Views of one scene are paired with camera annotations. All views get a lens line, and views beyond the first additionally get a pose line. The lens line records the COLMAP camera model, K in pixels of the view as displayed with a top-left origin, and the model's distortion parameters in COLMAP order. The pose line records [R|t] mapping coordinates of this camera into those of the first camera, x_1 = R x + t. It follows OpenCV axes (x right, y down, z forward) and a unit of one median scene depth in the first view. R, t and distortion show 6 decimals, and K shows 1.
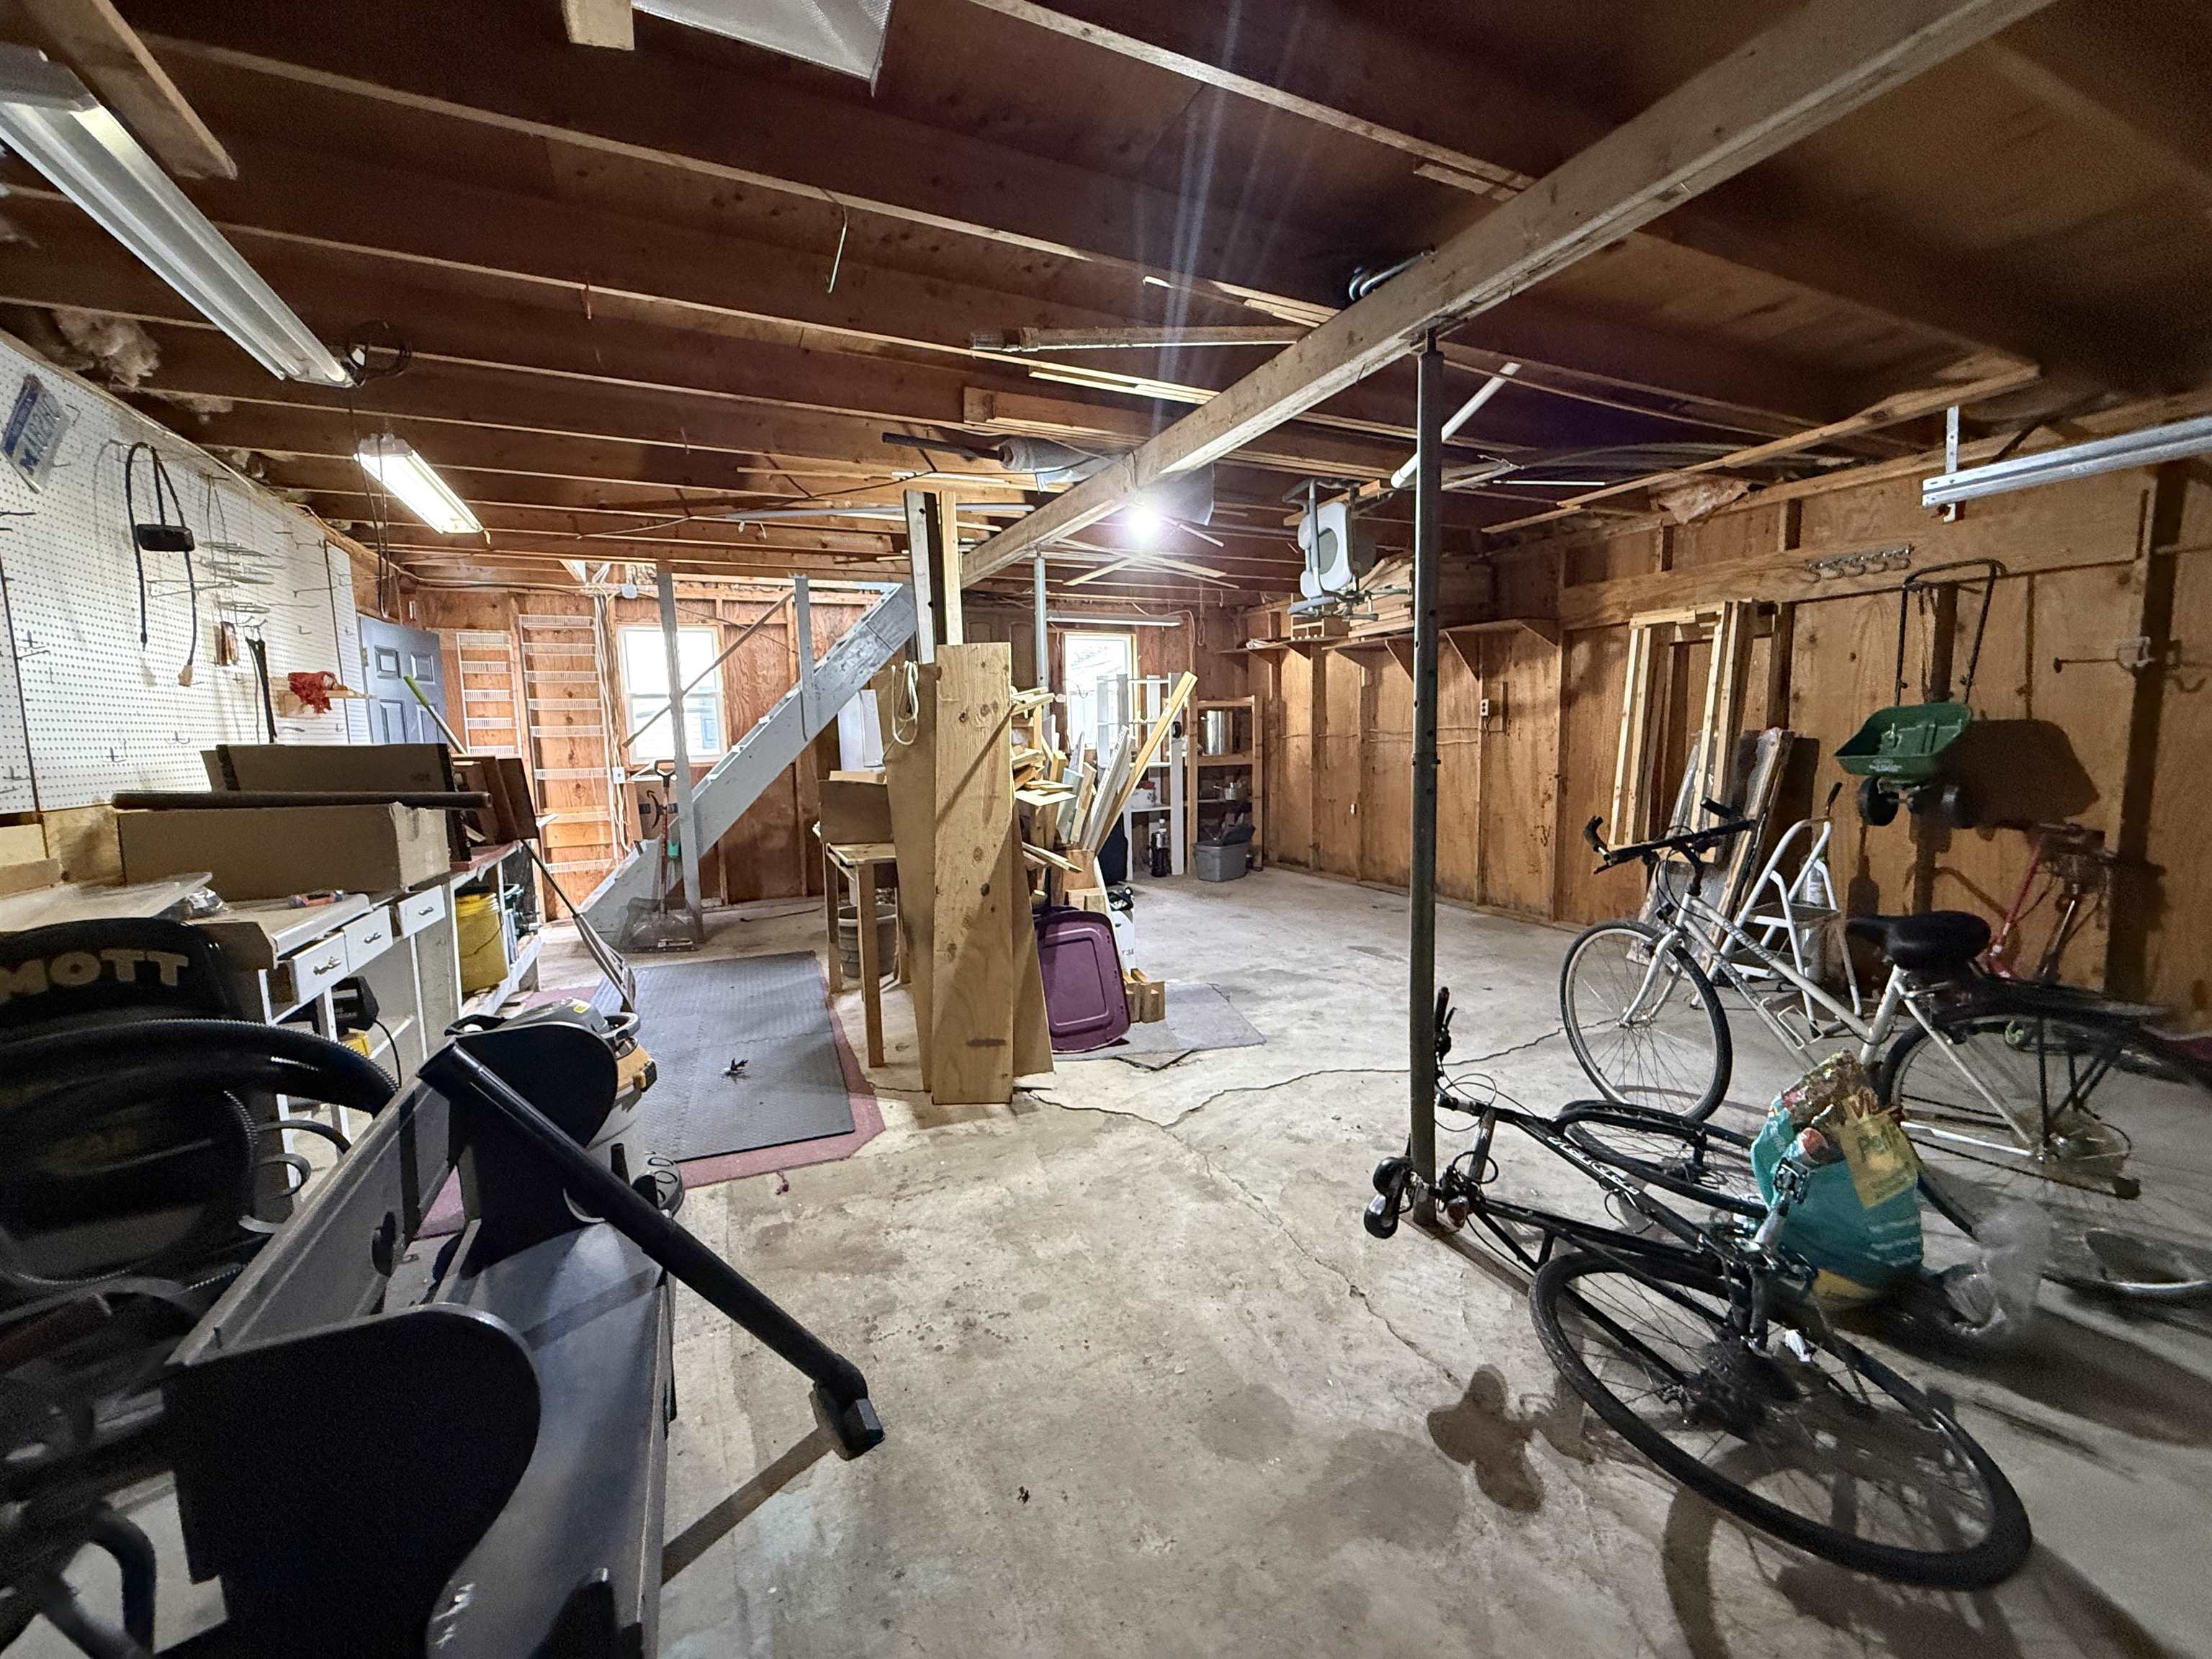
lens RADIAL K [[884.3, 0, 1106.0], [0, 884.3, 829.5], [0, 0, 1]] dist [-0.000402, -0.000019]
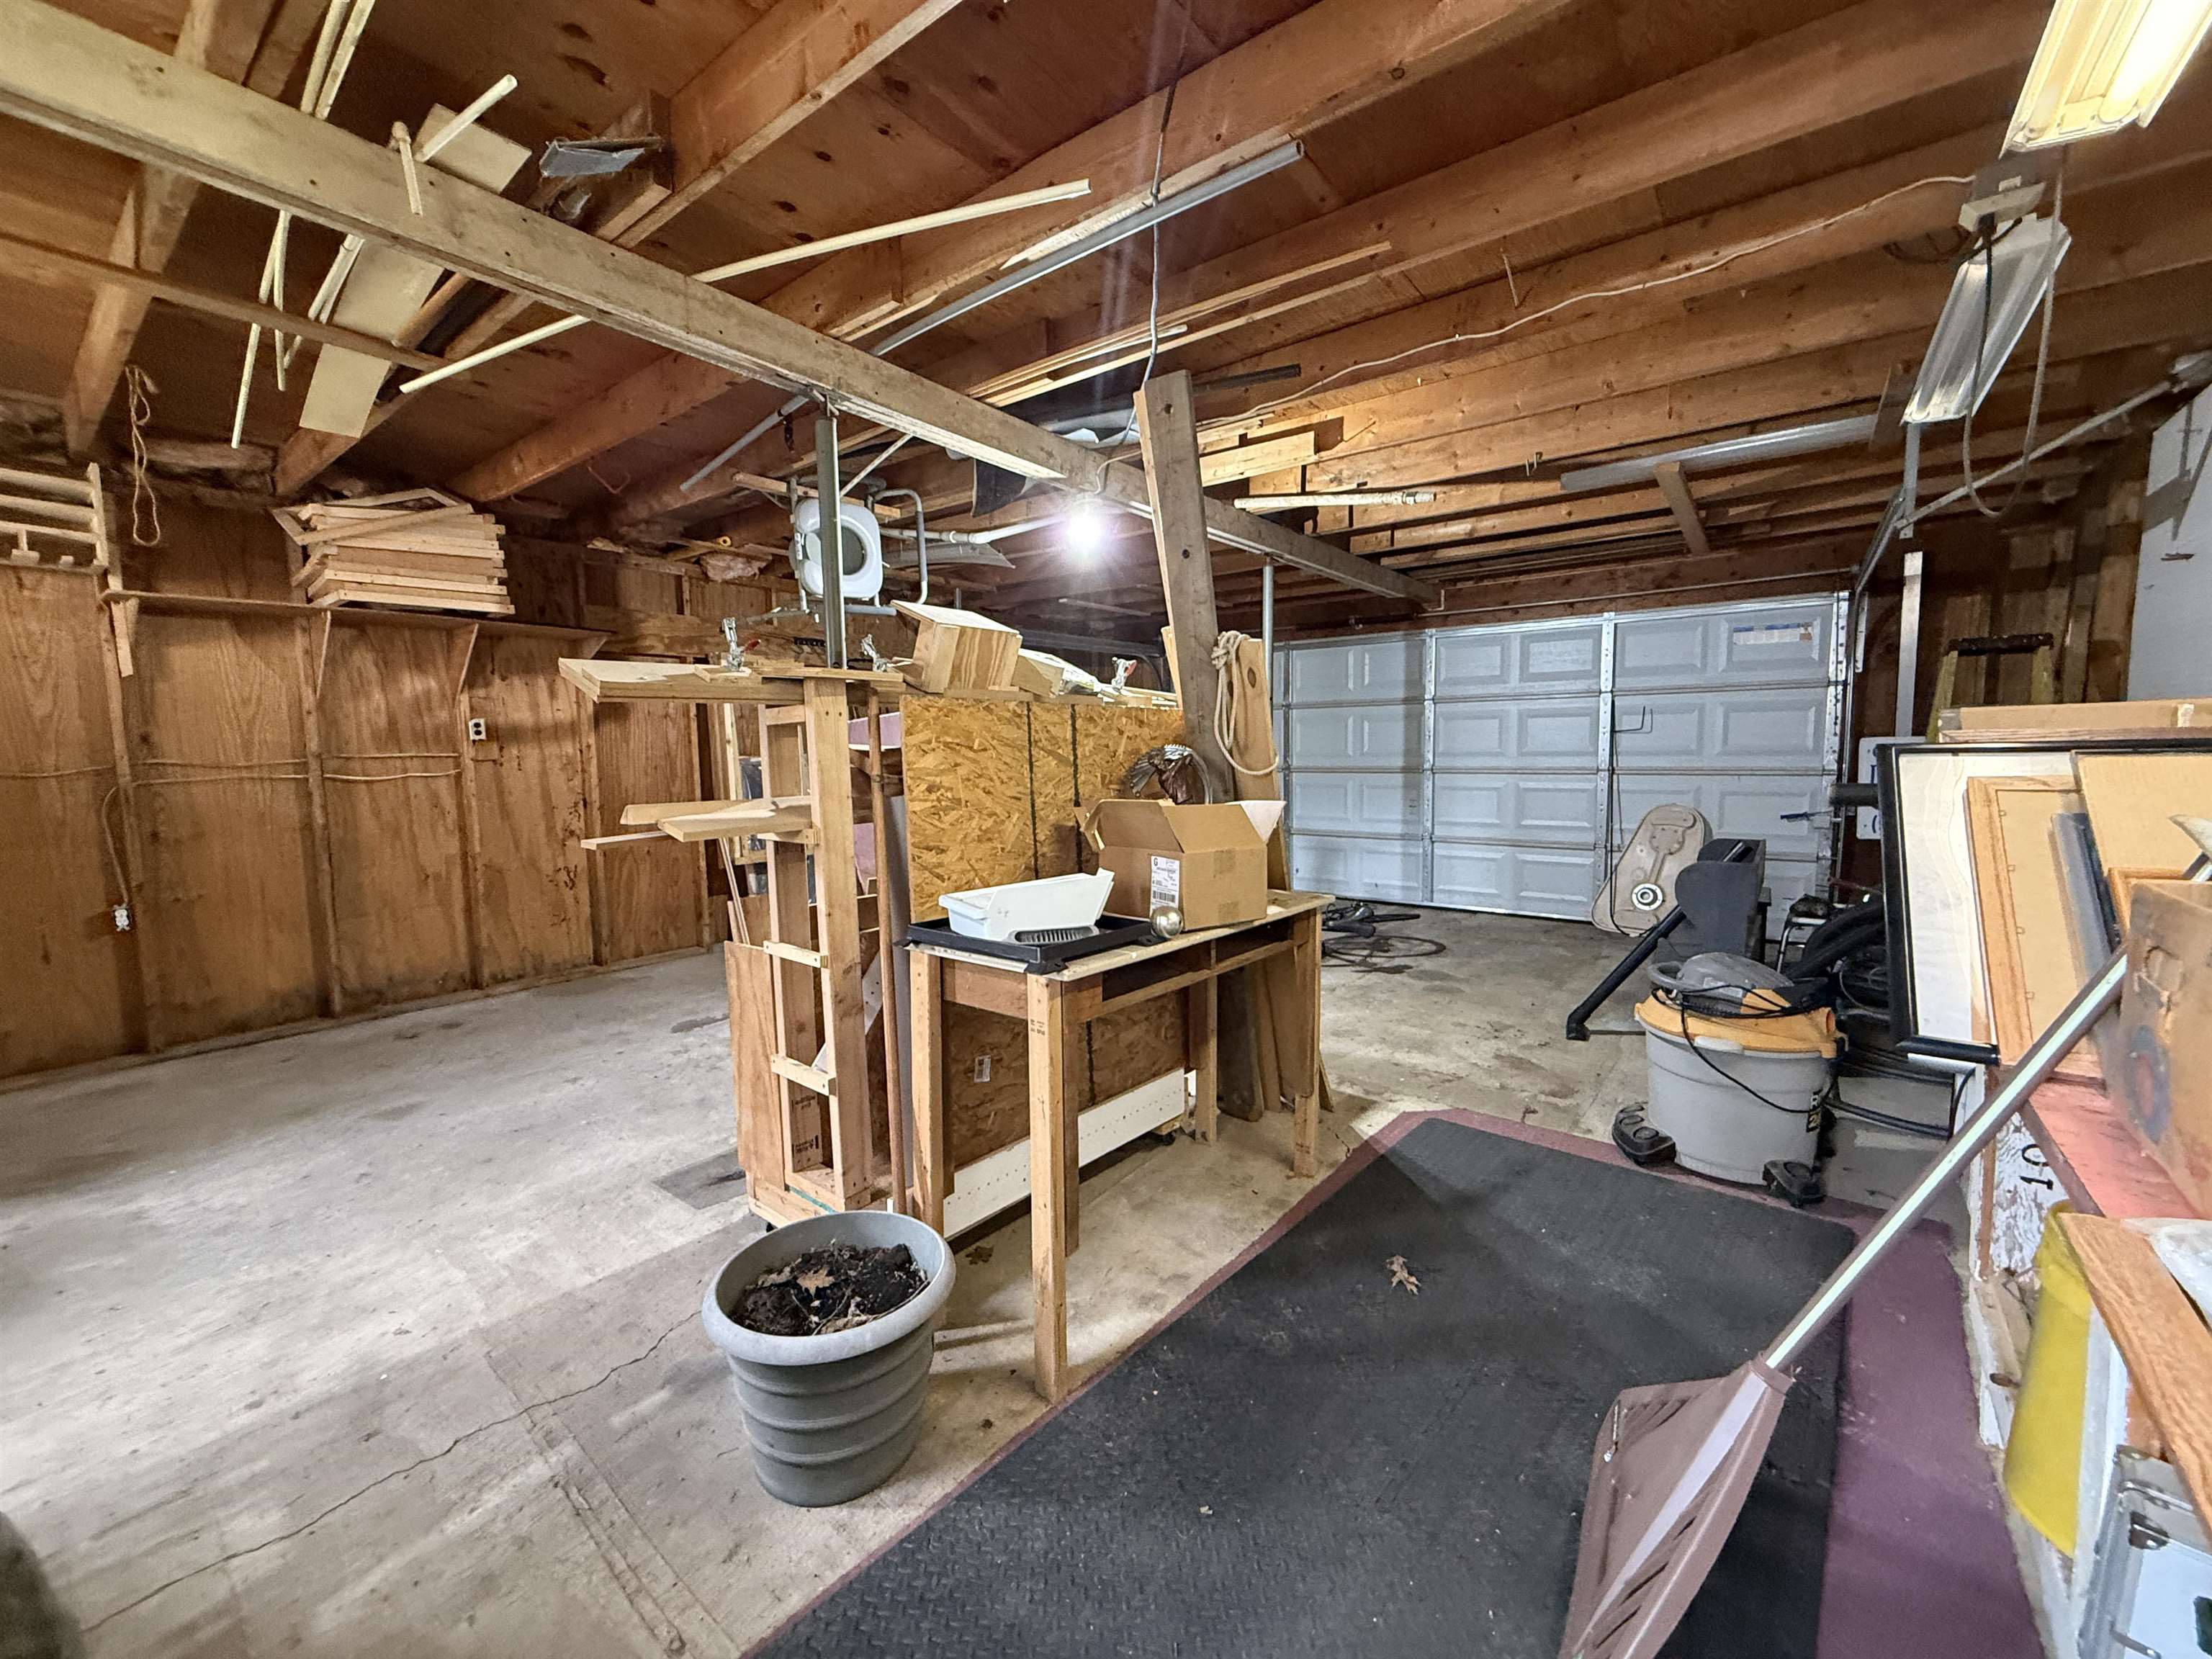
lens RADIAL K [[884.3, 0, 1106.0], [0, 884.3, 829.5], [0, 0, 1]] dist [-0.000402, -0.000019]
pose [[-0.455016, -0.050680, 0.889040, -0.991191], [0.123378, 0.985162, 0.119304, -0.149372], [-0.881895, 0.163973, -0.442012, 1.710413]]
